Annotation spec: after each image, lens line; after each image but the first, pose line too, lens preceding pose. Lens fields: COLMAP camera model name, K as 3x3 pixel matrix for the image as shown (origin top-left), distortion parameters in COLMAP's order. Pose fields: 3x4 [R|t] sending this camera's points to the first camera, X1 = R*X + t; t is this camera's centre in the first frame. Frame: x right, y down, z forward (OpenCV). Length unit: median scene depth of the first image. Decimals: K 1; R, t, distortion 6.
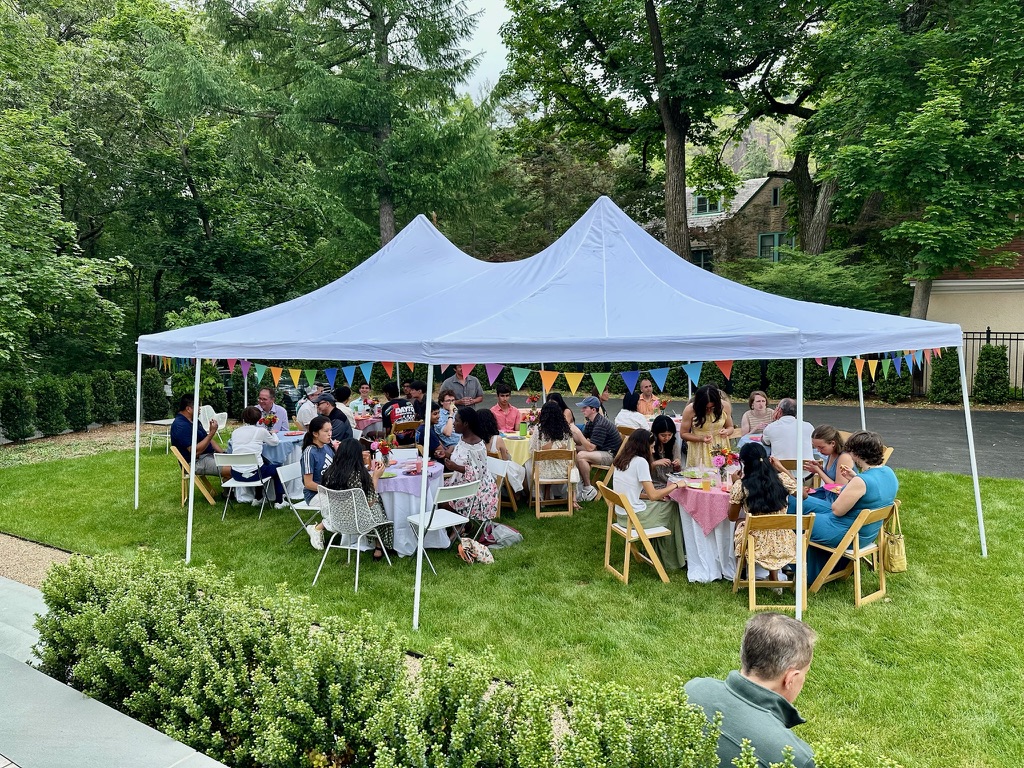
lens RADIAL K [[700.1, 0, 512.0], [0, 700.1, 384.0], [0, 0, 1]] dist [0.090451, -0.087635]
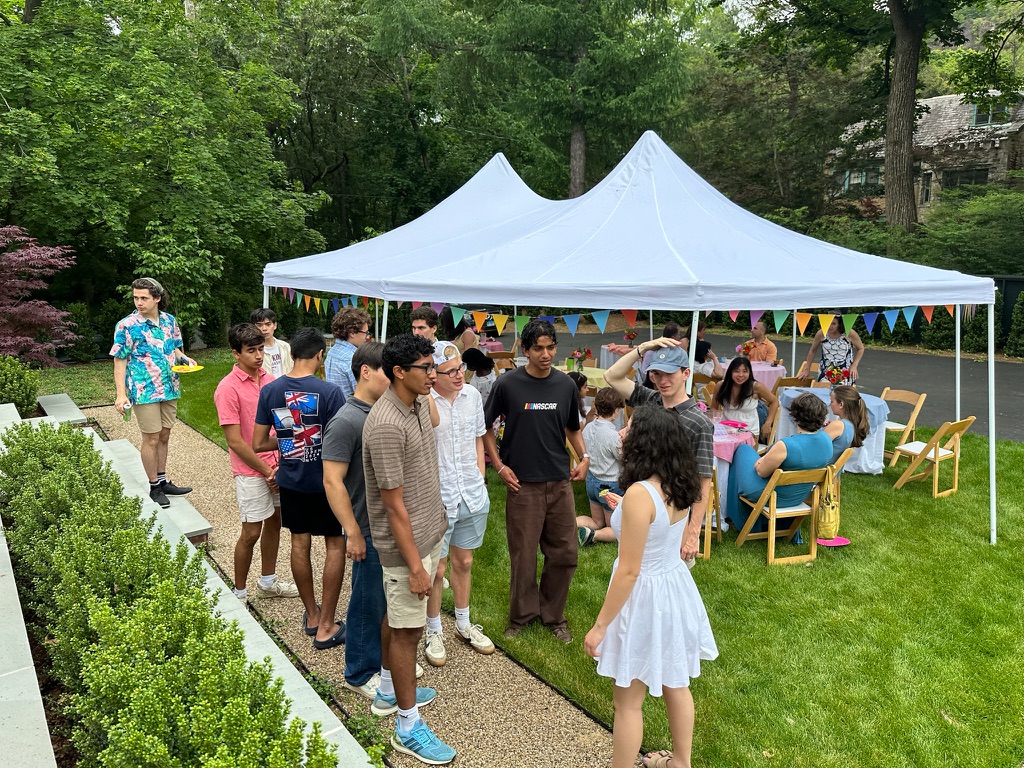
lens RADIAL K [[705.4, 0, 512.0], [0, 705.4, 384.0], [0, 0, 1]] dist [0.069918, -0.063821]
pose [[0.941631, 0.083796, -0.326051, 0.145854], [-0.050577, 0.992746, 0.109073, -0.008563], [0.332826, -0.086216, 0.939039, -0.008616]]
